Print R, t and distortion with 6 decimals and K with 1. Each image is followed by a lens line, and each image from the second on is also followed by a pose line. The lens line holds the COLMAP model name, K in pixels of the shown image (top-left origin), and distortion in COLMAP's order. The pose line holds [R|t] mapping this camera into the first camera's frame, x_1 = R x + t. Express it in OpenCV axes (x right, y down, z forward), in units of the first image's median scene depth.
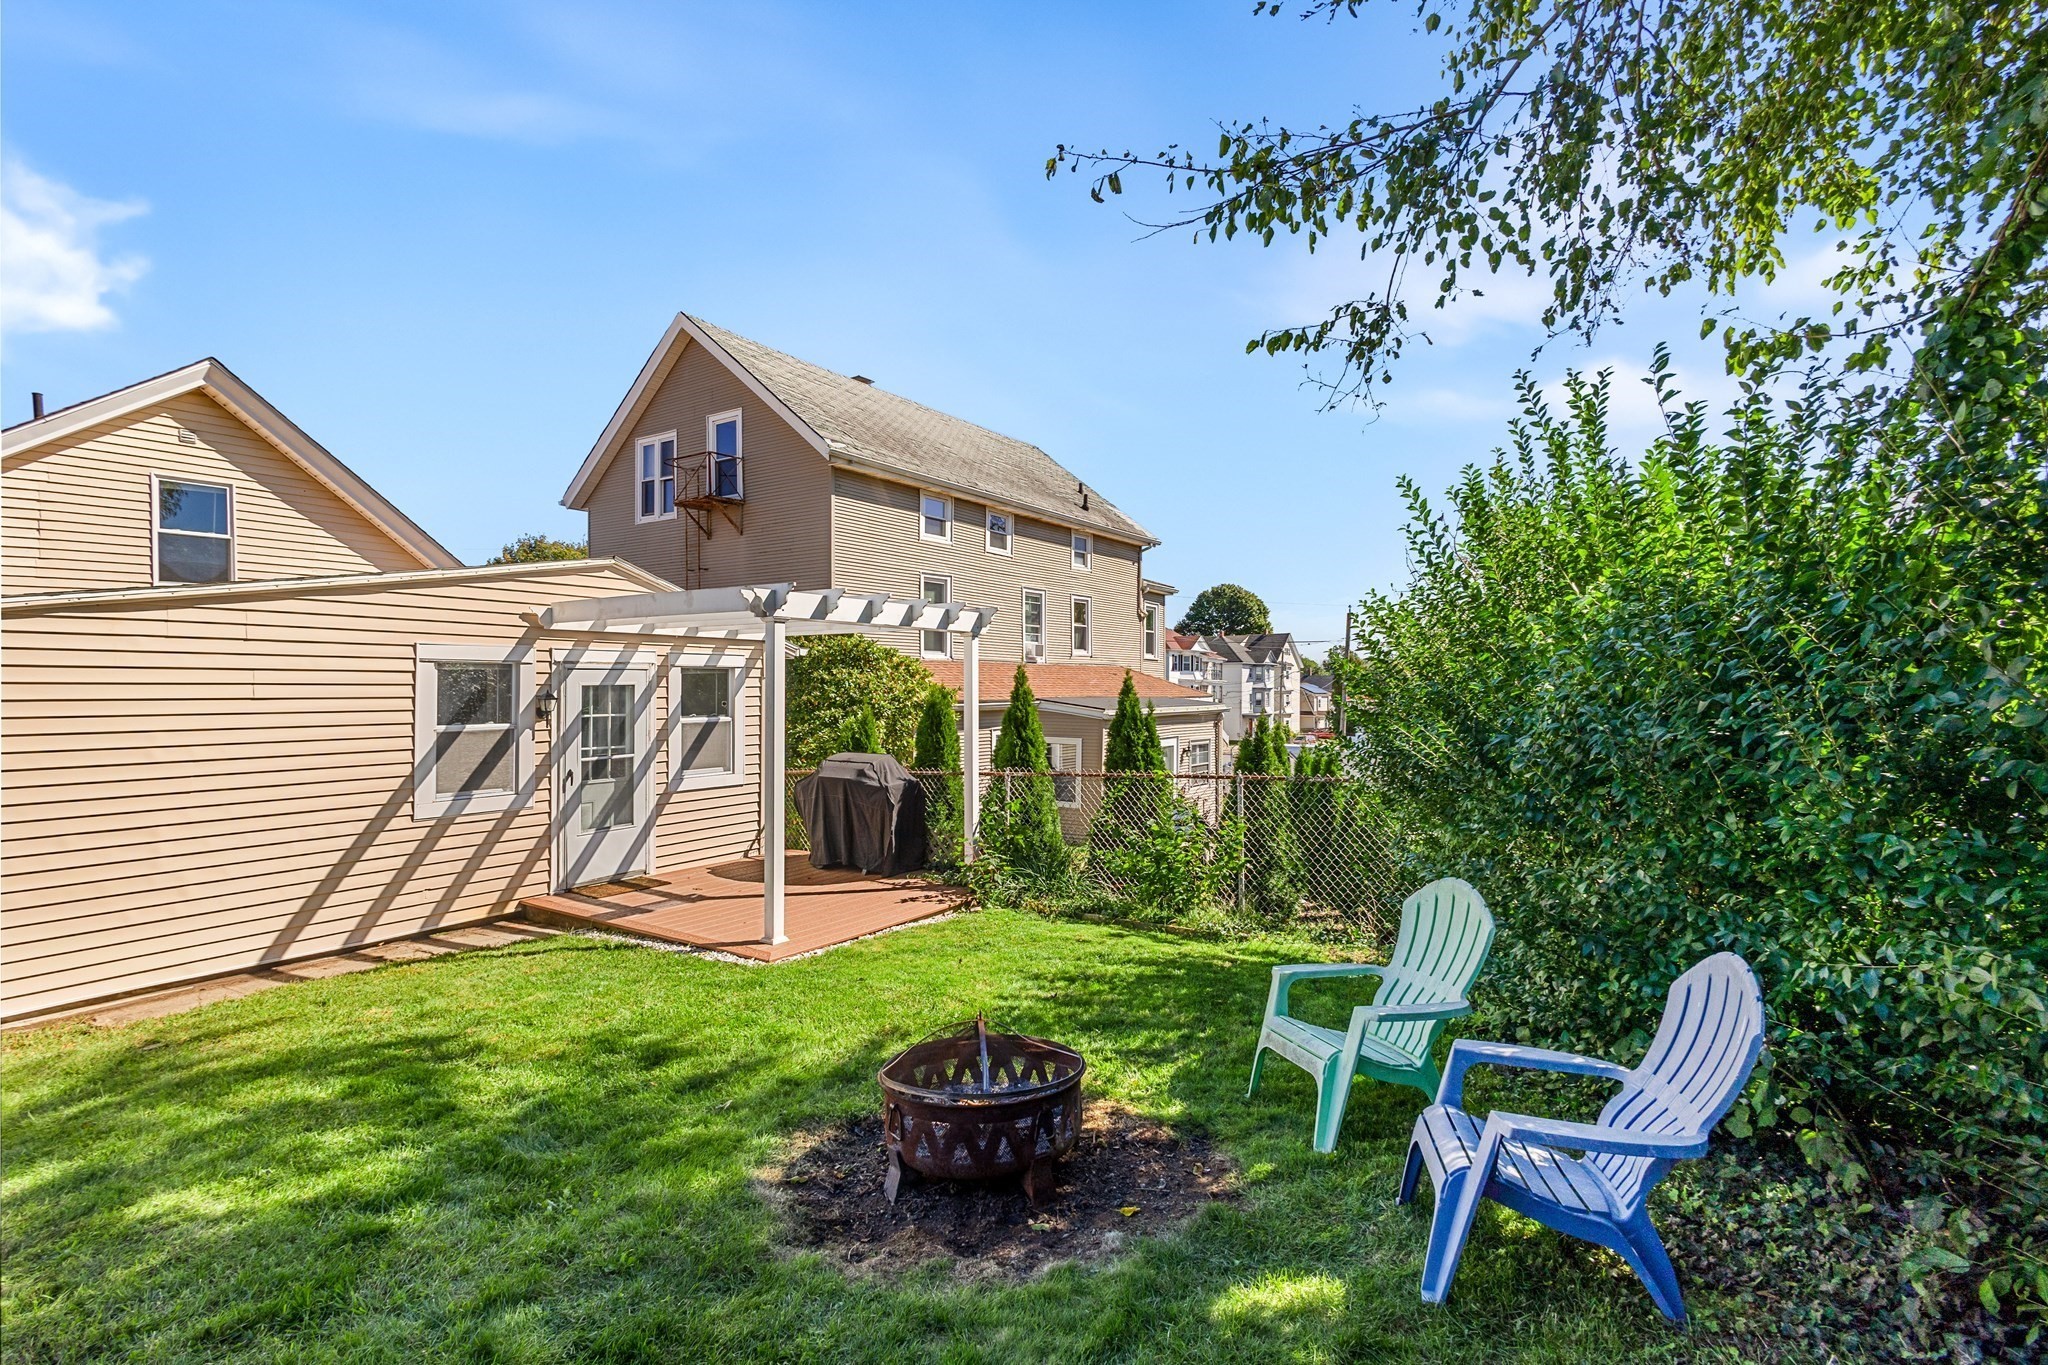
lens RADIAL K [[938.5, 0, 1023.1], [0, 938.5, 685.9], [0, 0, 1]] dist [0.007592, 0.000041]
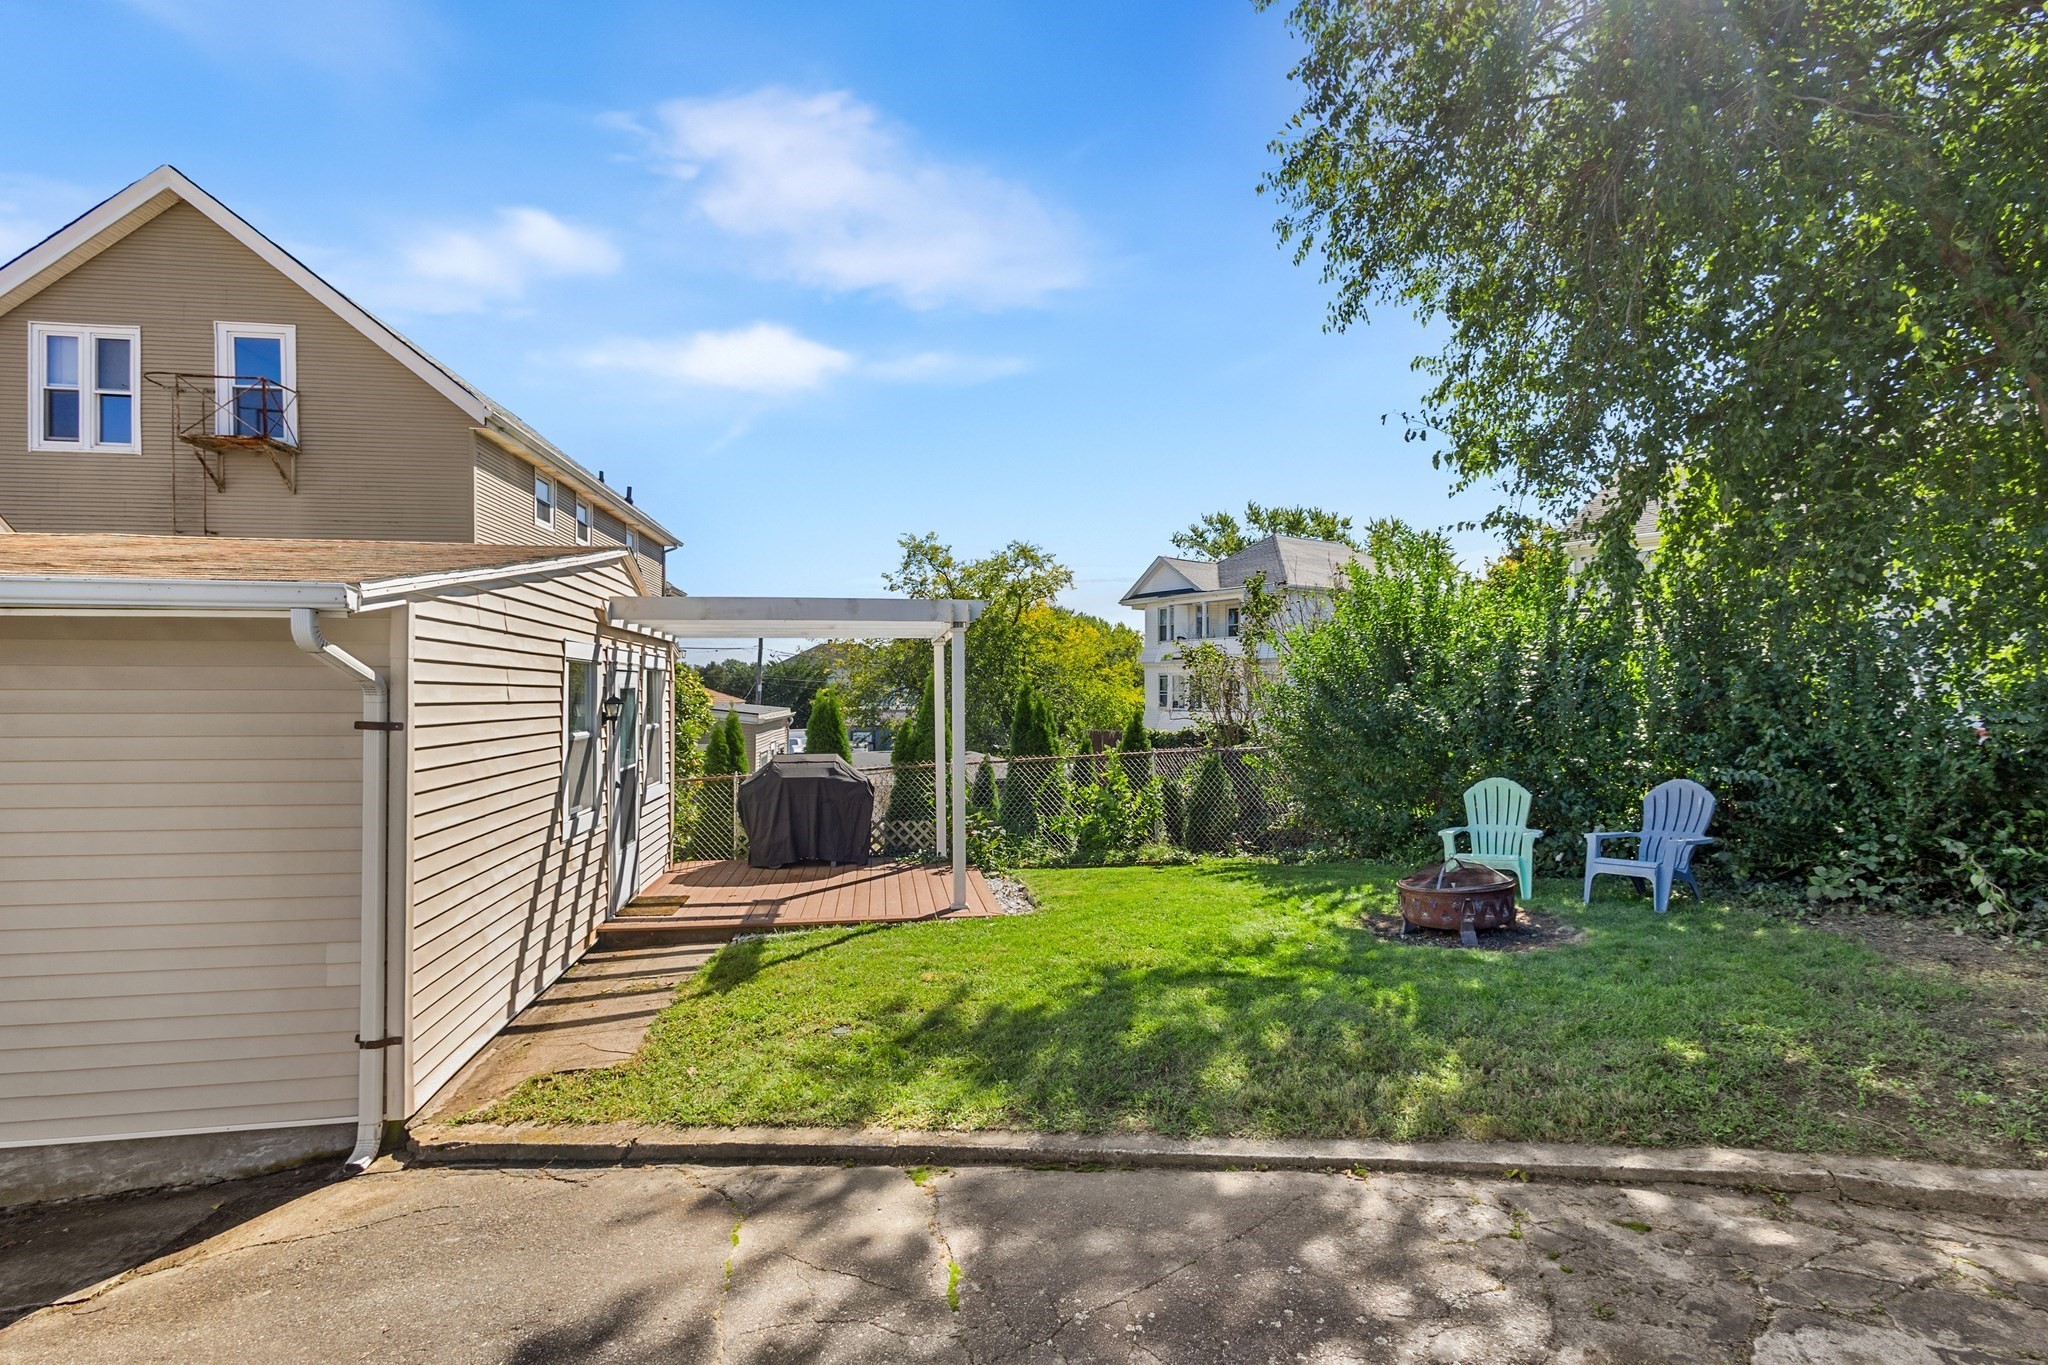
lens RADIAL K [[983.3, 0, 1028.6], [0, 983.3, 694.8], [0, 0, 1]] dist [0.003941, 0.000415]
pose [[0.743942, -0.005942, 0.668217, -0.767385], [0.005525, 0.999981, 0.002741, 0.004701], [-0.668221, 0.001653, 0.743961, 0.028509]]
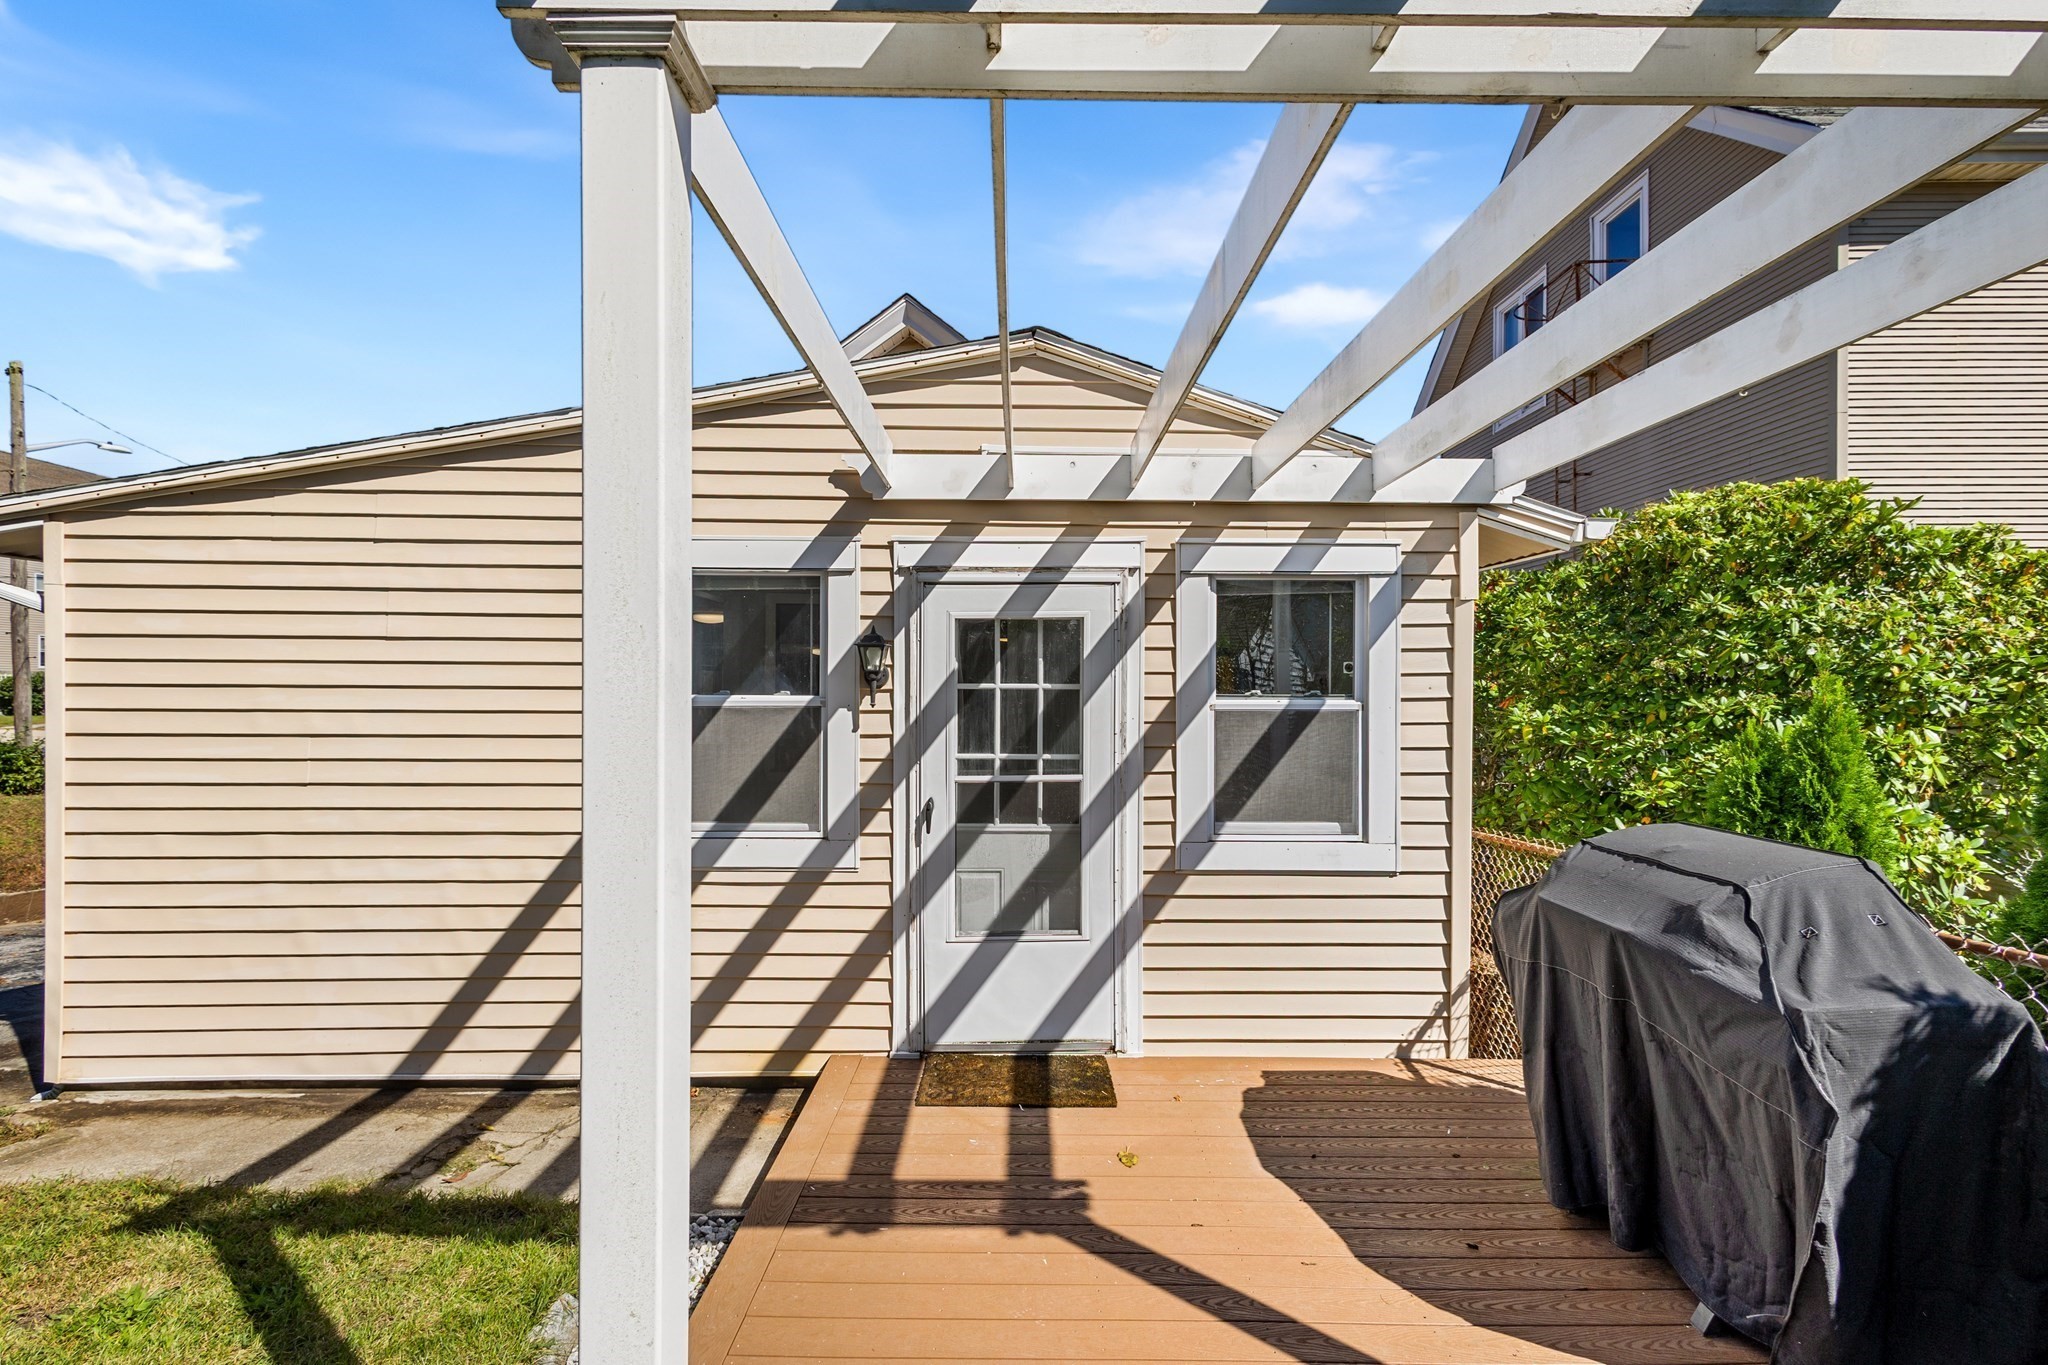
lens RADIAL K [[943.8, 0, 1021.9], [0, 943.8, 693.6], [0, 0, 1]] dist [0.010725, -0.000482]
pose [[0.553202, 0.006412, -0.833022, -0.060582], [-0.004808, 0.999978, 0.004504, 0.032479], [0.833033, 0.001514, 0.553221, 0.729670]]
